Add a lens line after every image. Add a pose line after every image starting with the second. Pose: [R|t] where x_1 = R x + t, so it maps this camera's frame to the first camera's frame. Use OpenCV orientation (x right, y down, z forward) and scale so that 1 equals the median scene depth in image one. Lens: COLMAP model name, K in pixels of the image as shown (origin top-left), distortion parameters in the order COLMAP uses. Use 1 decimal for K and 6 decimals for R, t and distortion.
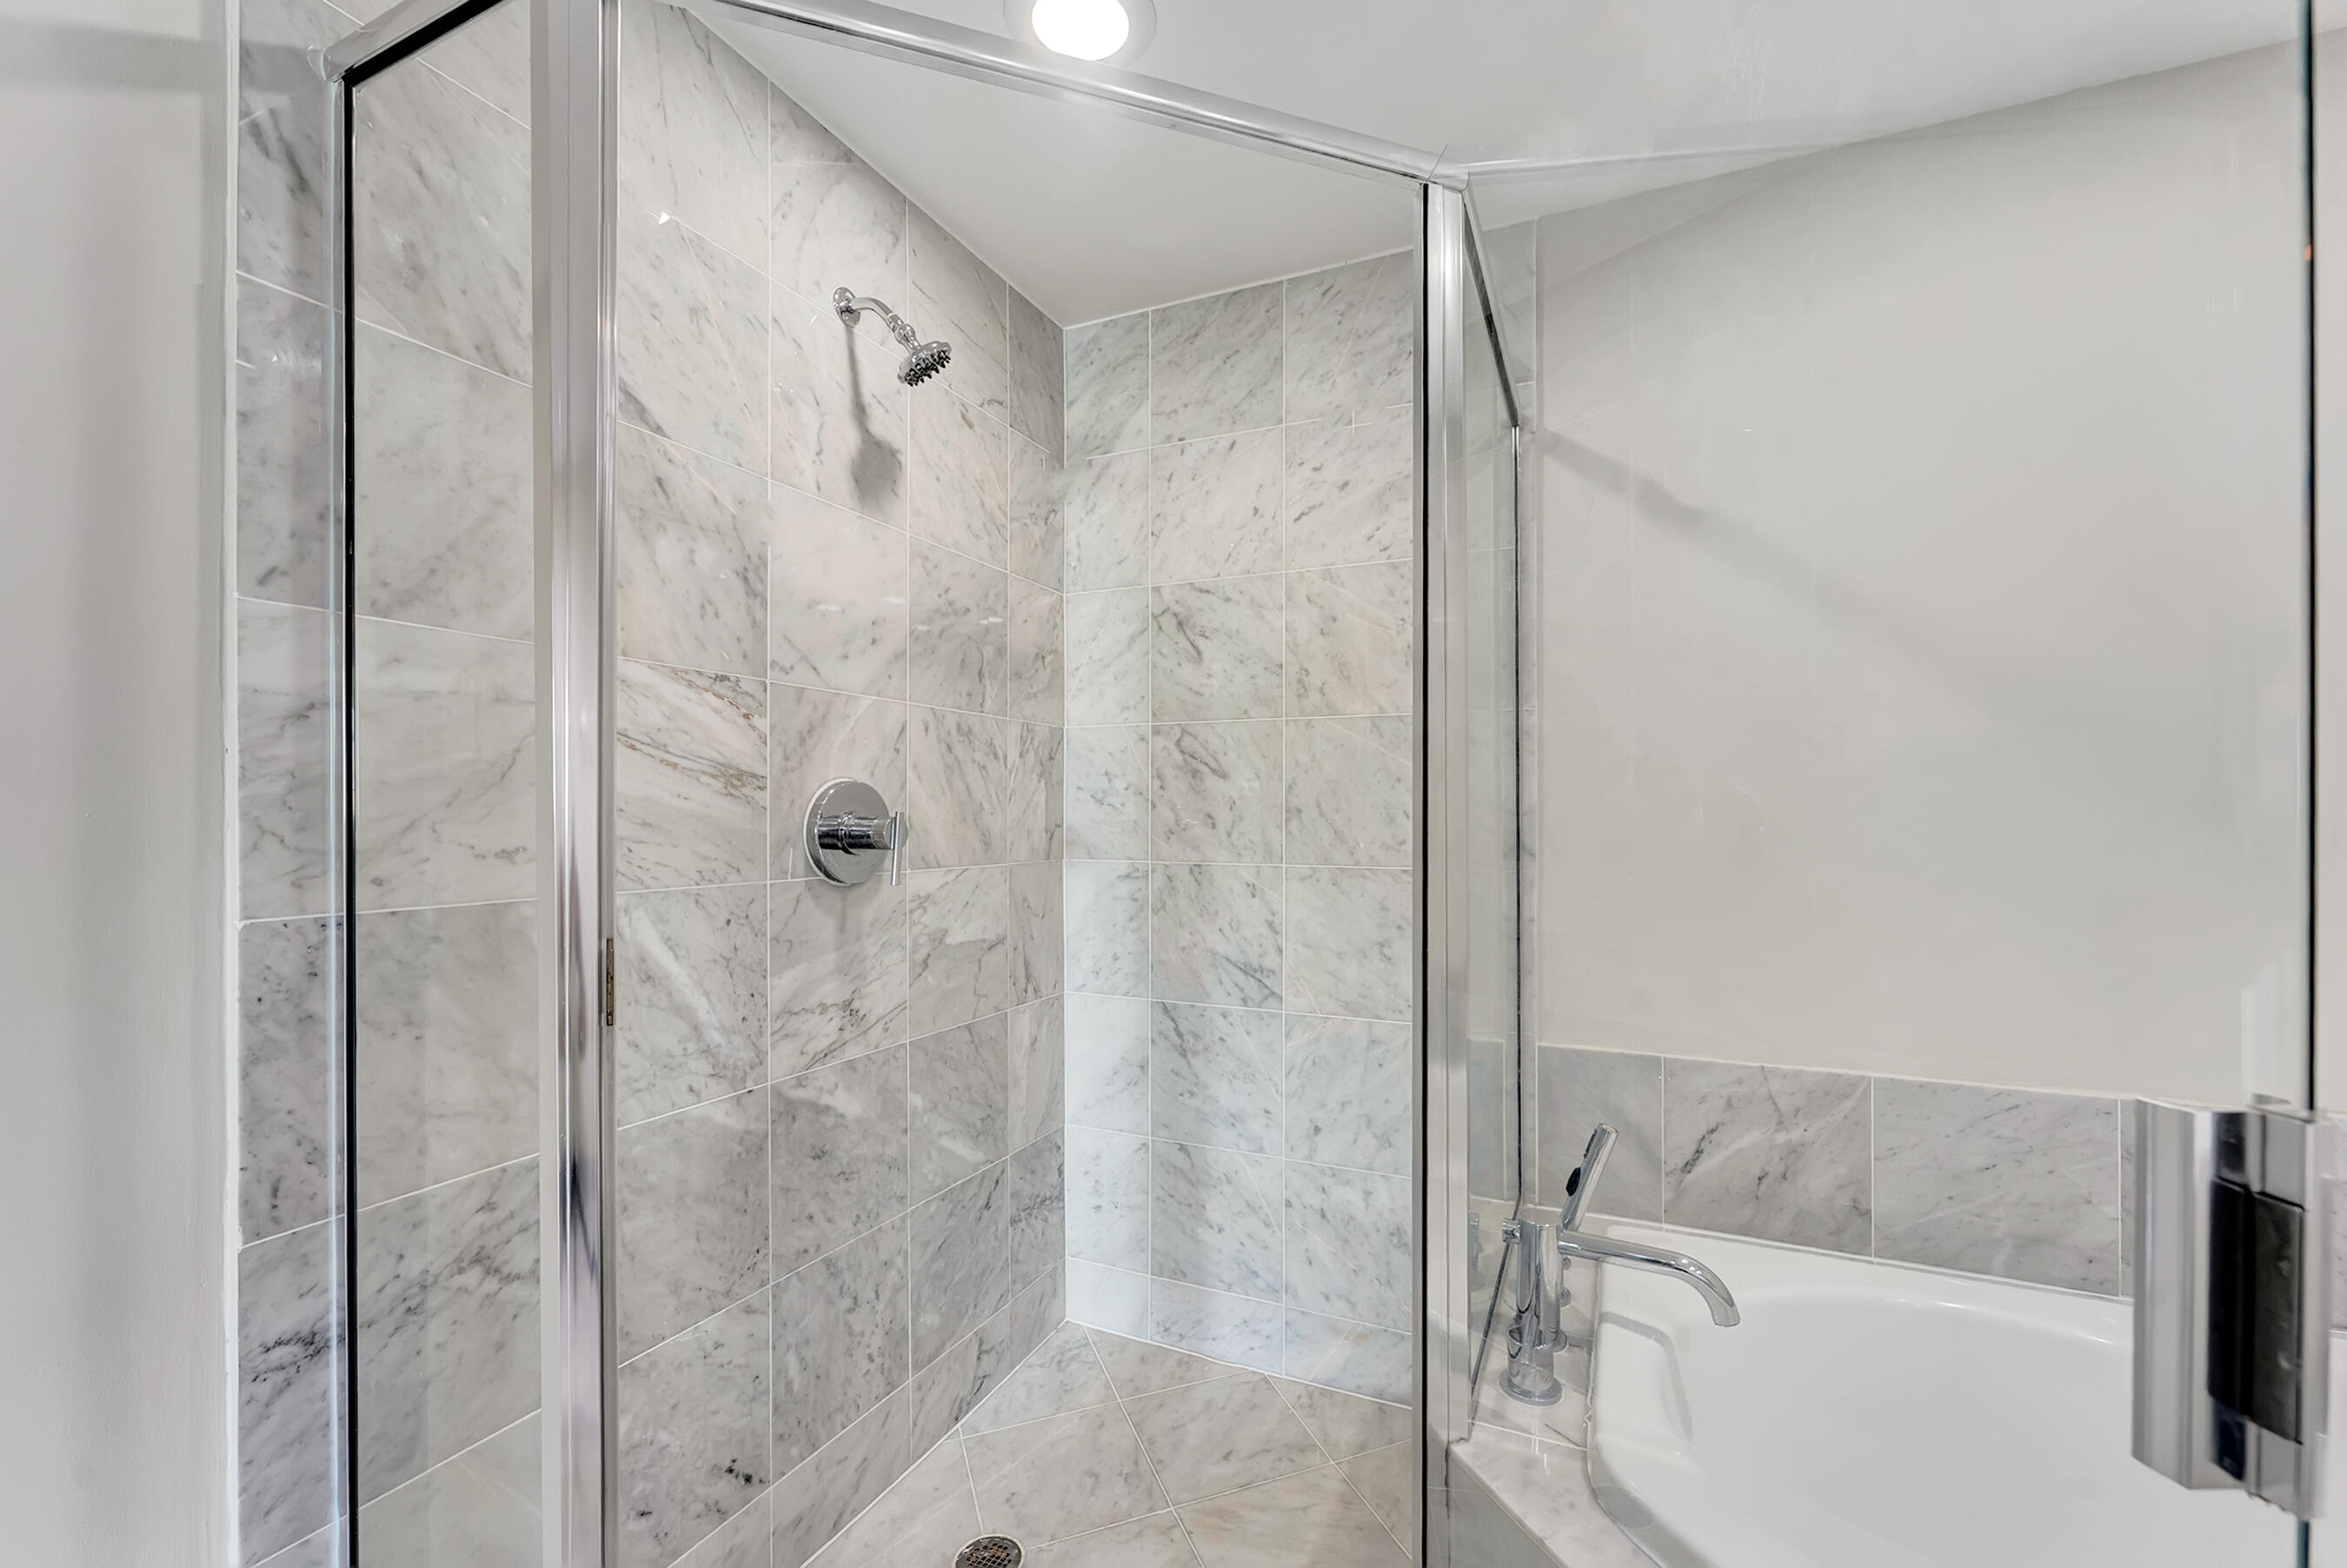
lens RADIAL K [[947.5, 0, 1197.0], [0, 947.5, 808.3], [0, 0, 1]] dist [-0.001731, 0.000487]
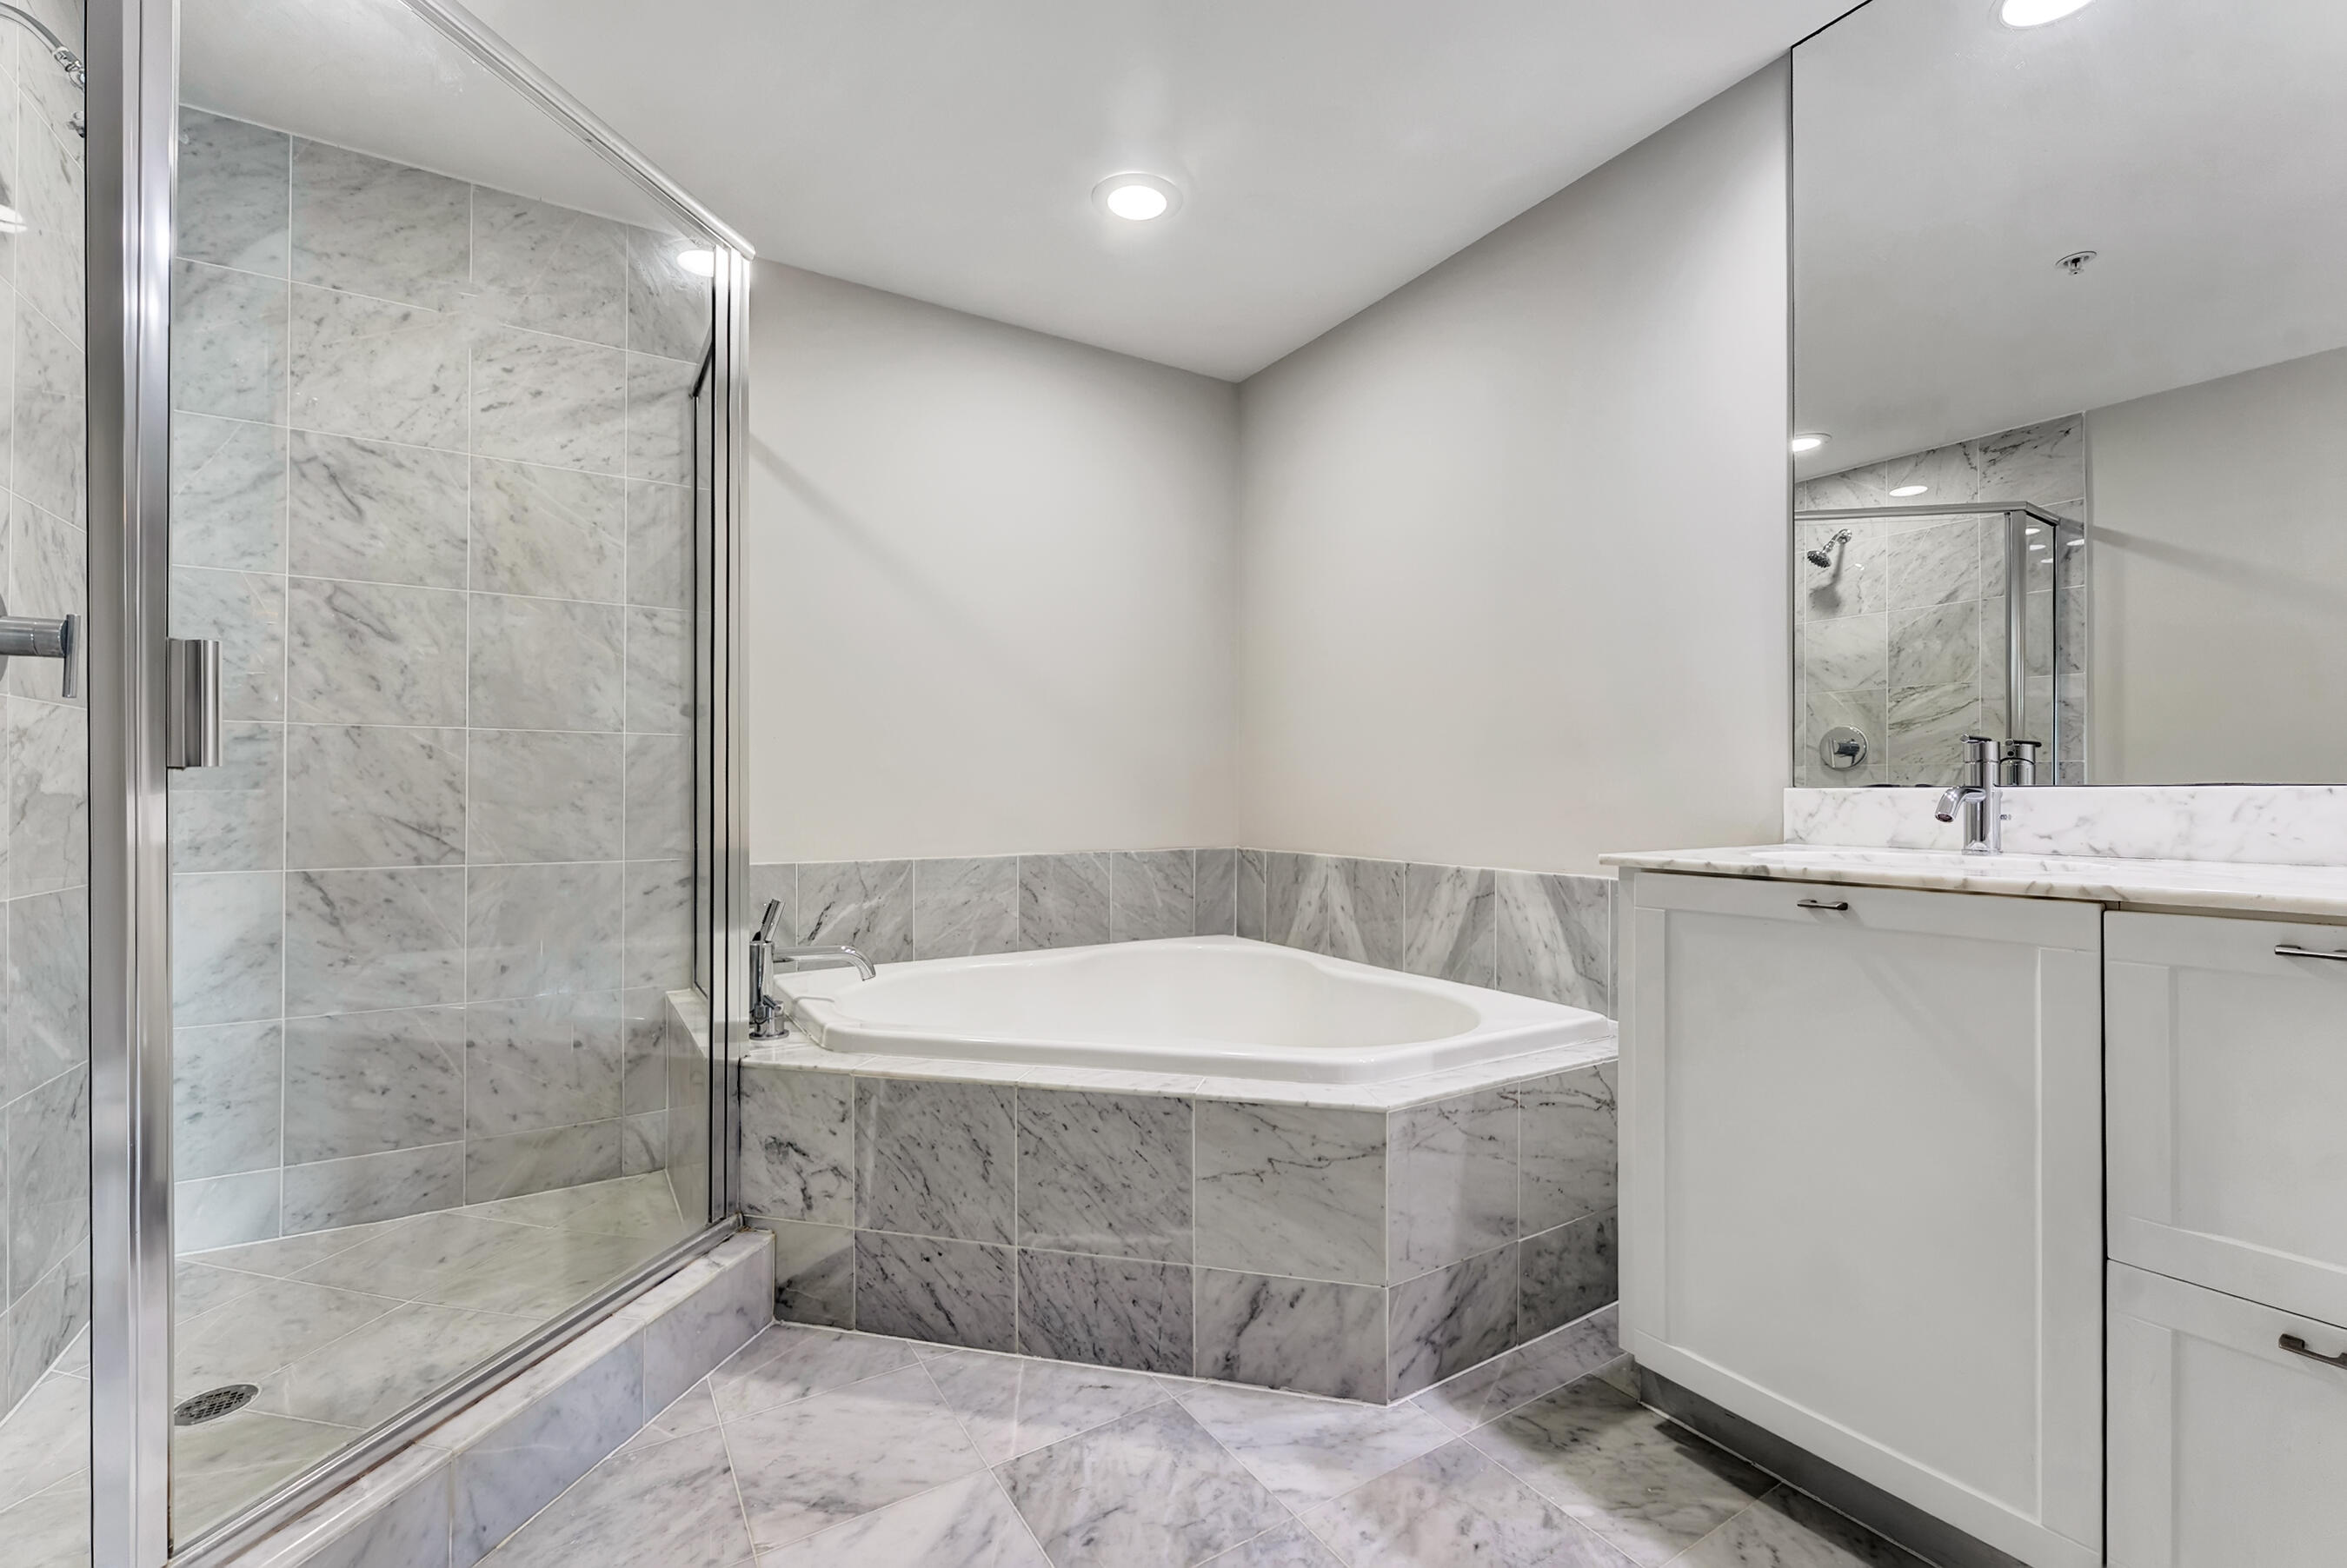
lens RADIAL K [[994.6, 0, 1162.7], [0, 994.6, 787.5], [0, 0, 1]] dist [-0.009265, 0.001488]
pose [[0.562830, 0.003703, 0.826565, -0.385880], [-0.002984, 0.999993, -0.002448, 0.126016], [-0.826568, -0.001088, 0.562836, -0.275364]]
